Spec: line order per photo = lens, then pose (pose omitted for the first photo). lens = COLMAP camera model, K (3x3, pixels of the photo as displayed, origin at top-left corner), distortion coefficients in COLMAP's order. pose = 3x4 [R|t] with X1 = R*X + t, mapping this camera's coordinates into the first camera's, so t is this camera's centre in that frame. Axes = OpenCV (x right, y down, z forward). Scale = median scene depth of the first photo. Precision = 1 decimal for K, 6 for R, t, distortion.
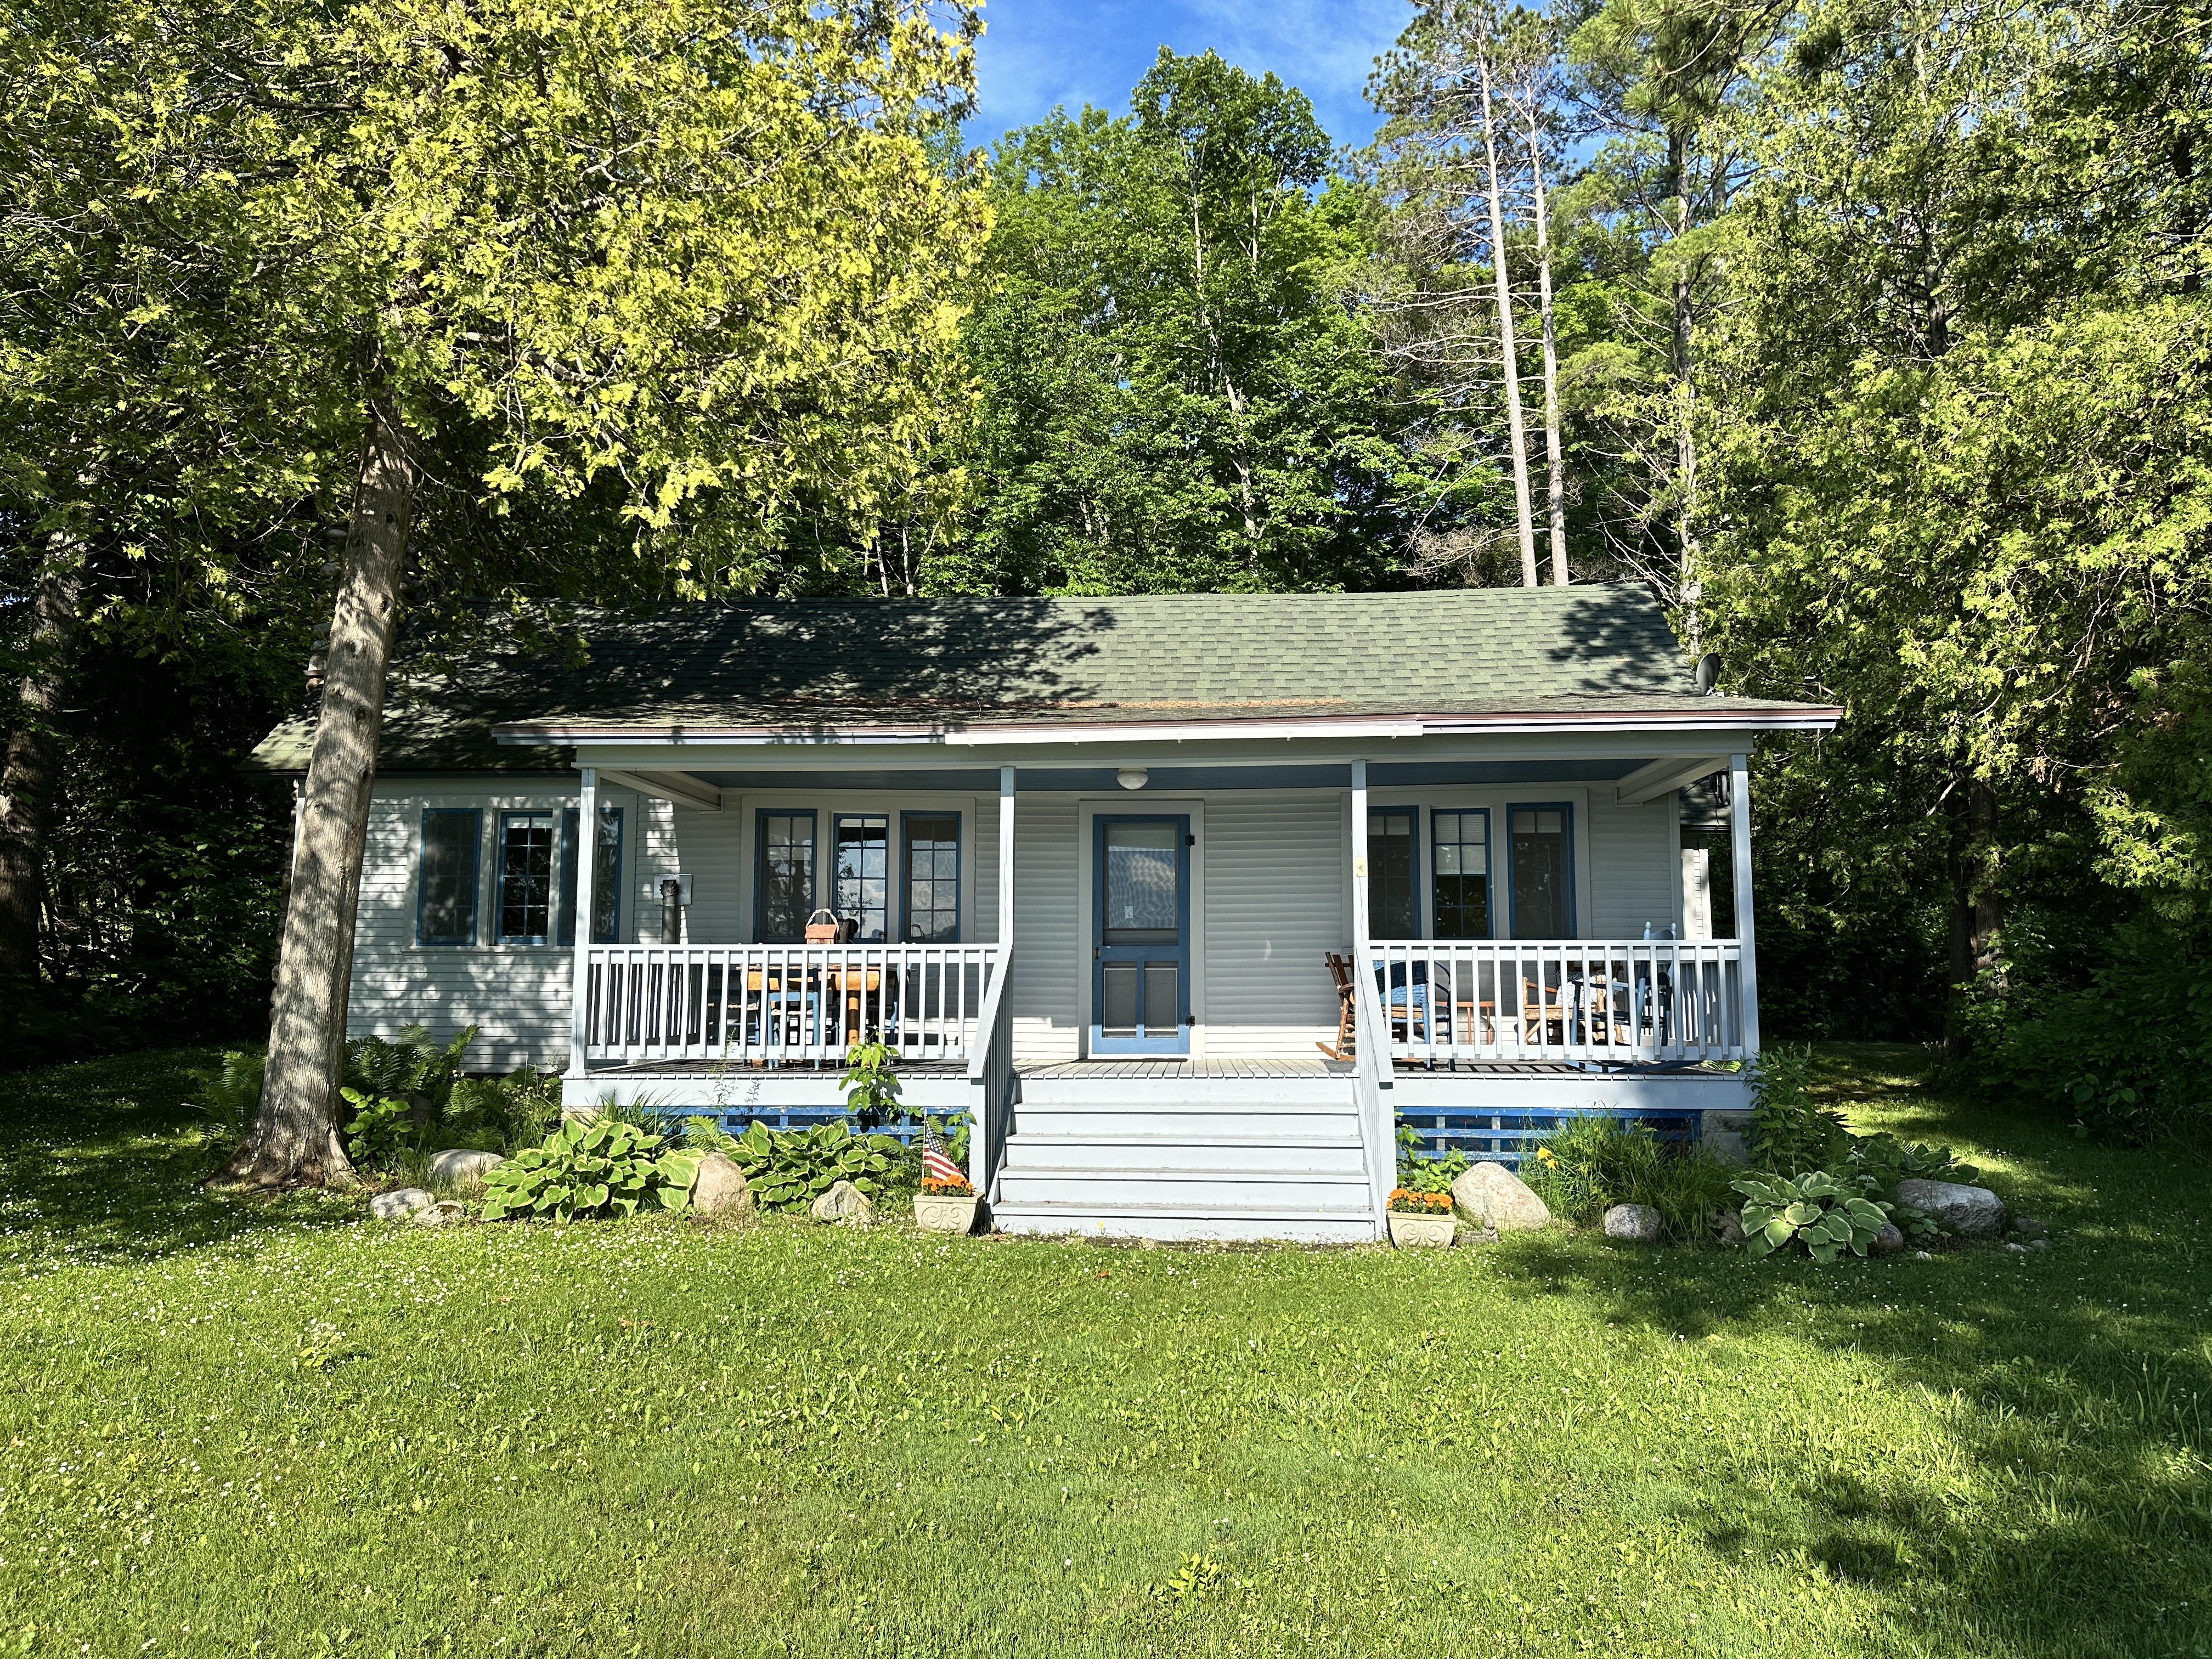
lens RADIAL K [[1504.0, 0, 1115.3], [0, 1504.0, 827.0], [0, 0, 1]] dist [0.002544, -0.015949]
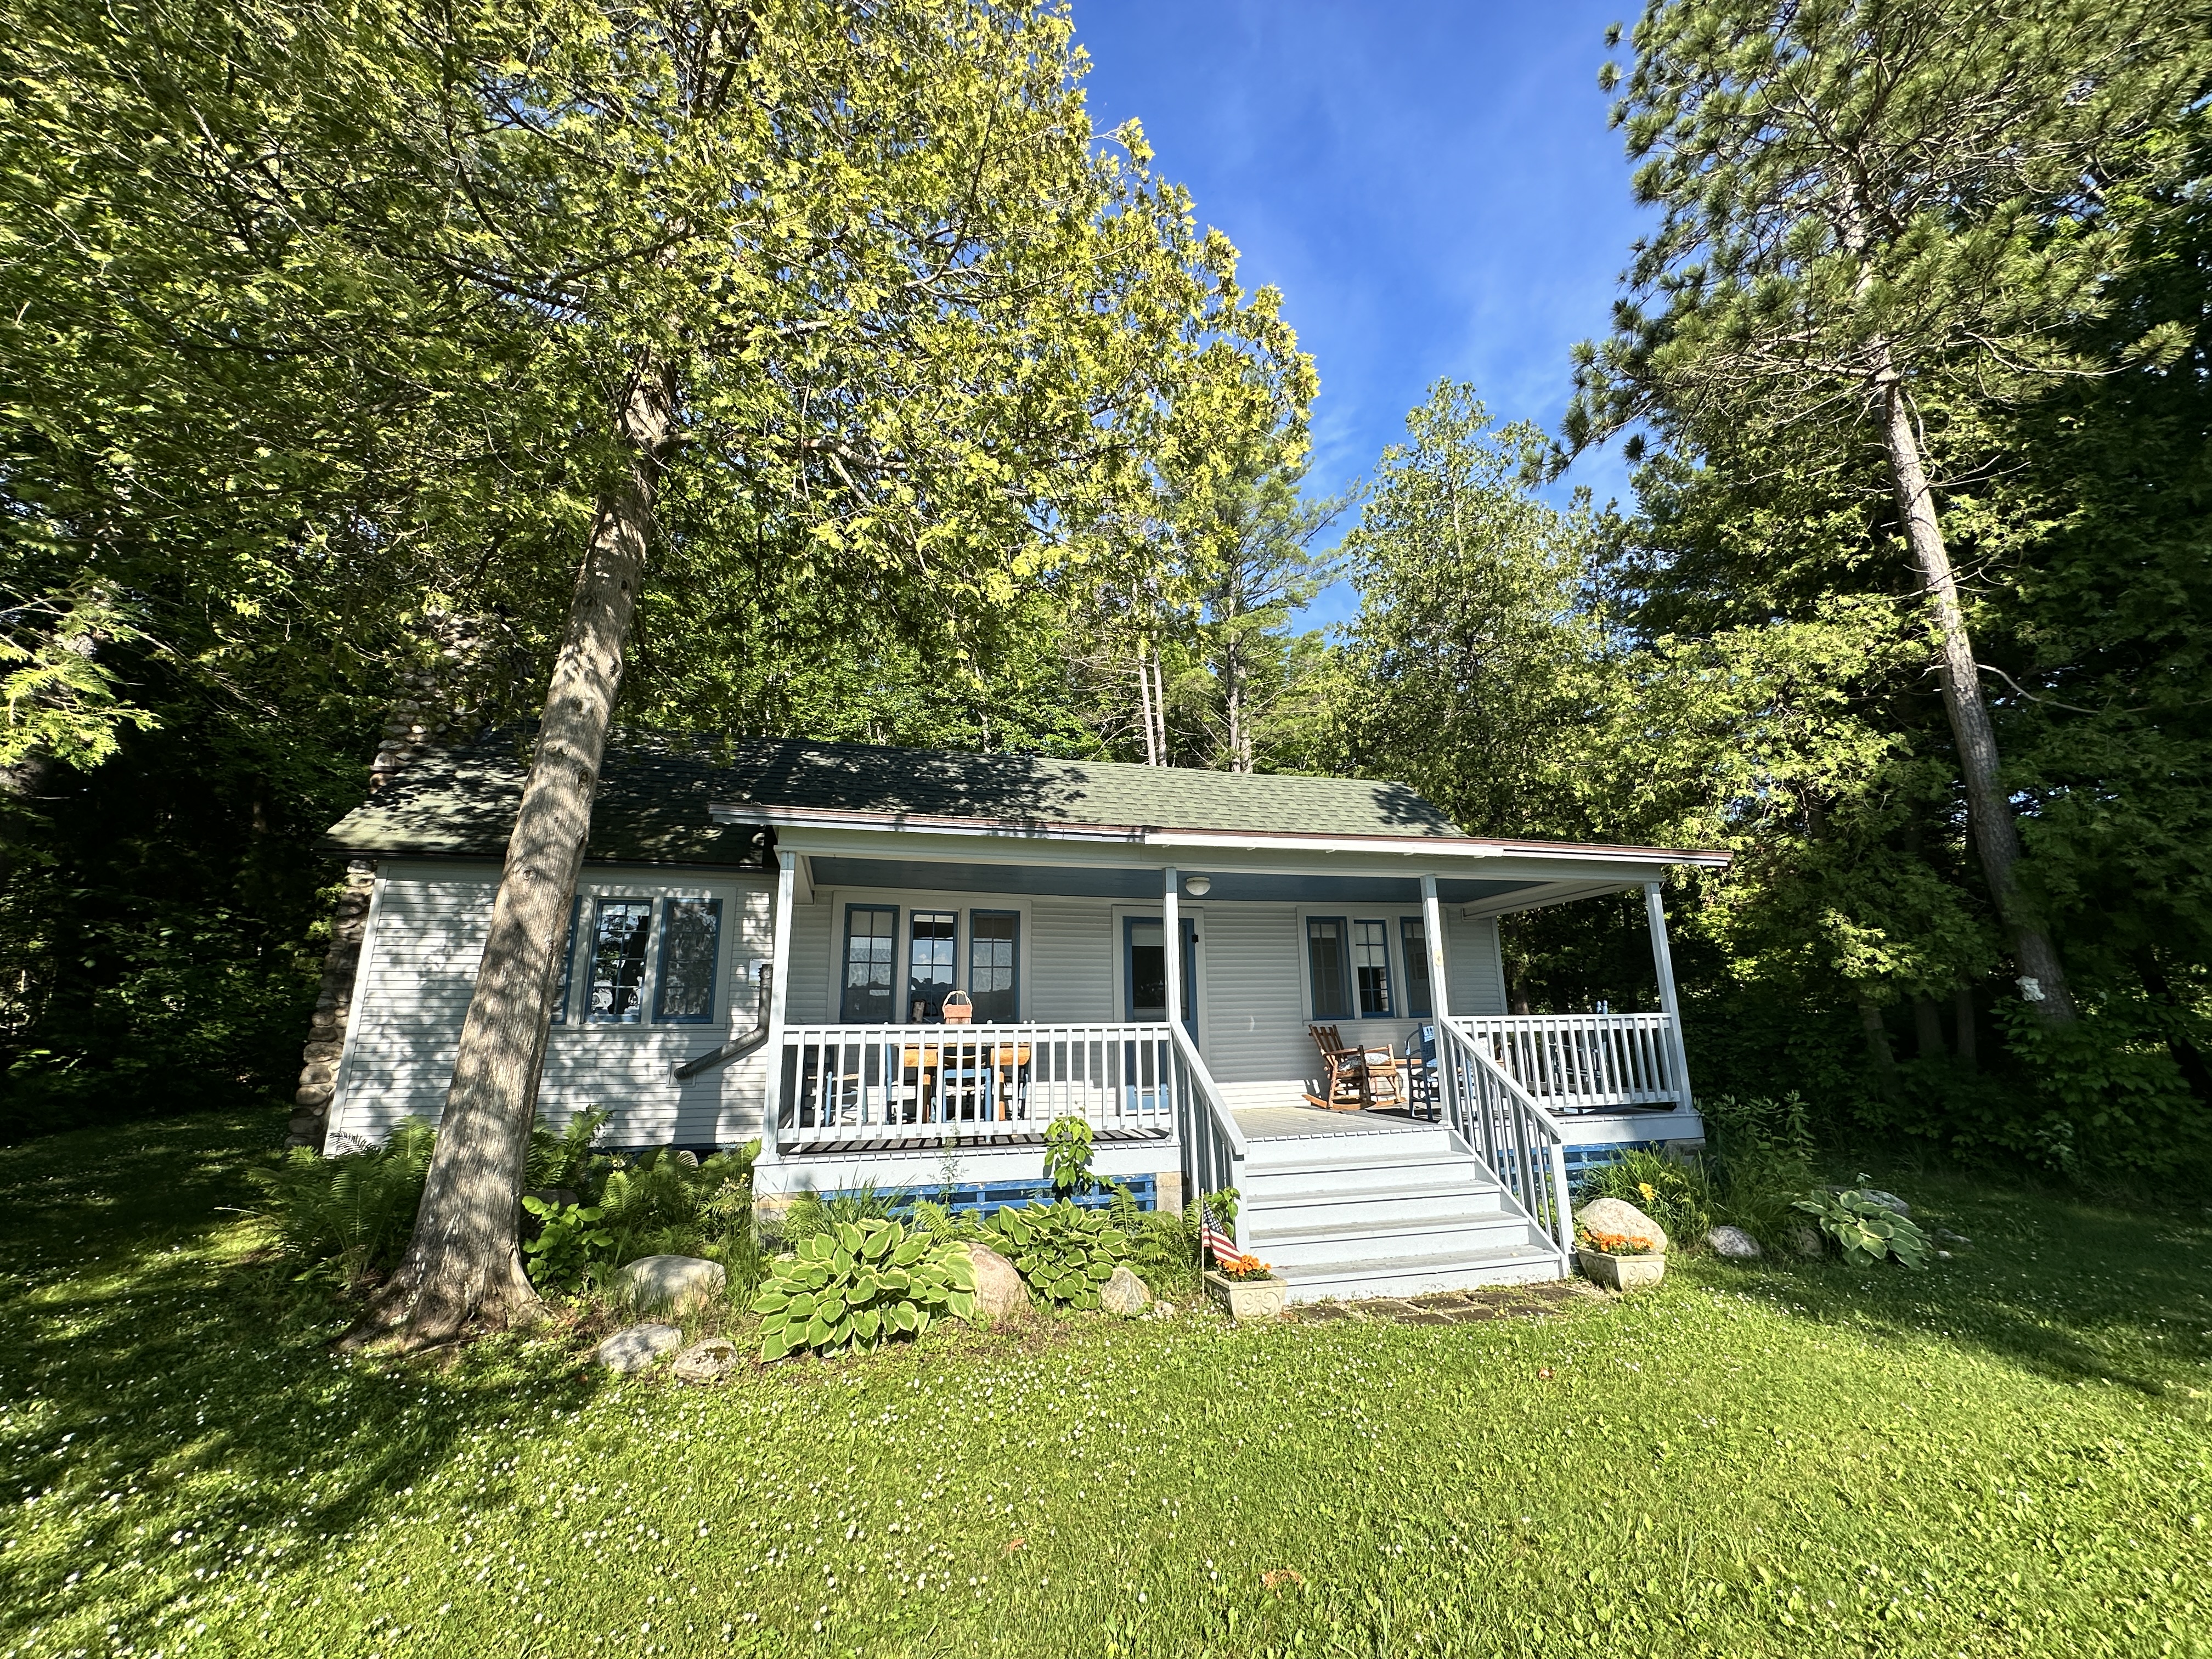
lens RADIAL K [[885.2, 0, 1095.1], [0, 885.2, 826.7], [0, 0, 1]] dist [0.003422, -0.000395]
pose [[0.955332, 0.059219, 0.289541, -0.336982], [-0.020878, 0.990794, -0.133756, 0.022575], [-0.294796, 0.121737, 0.947774, 0.367604]]
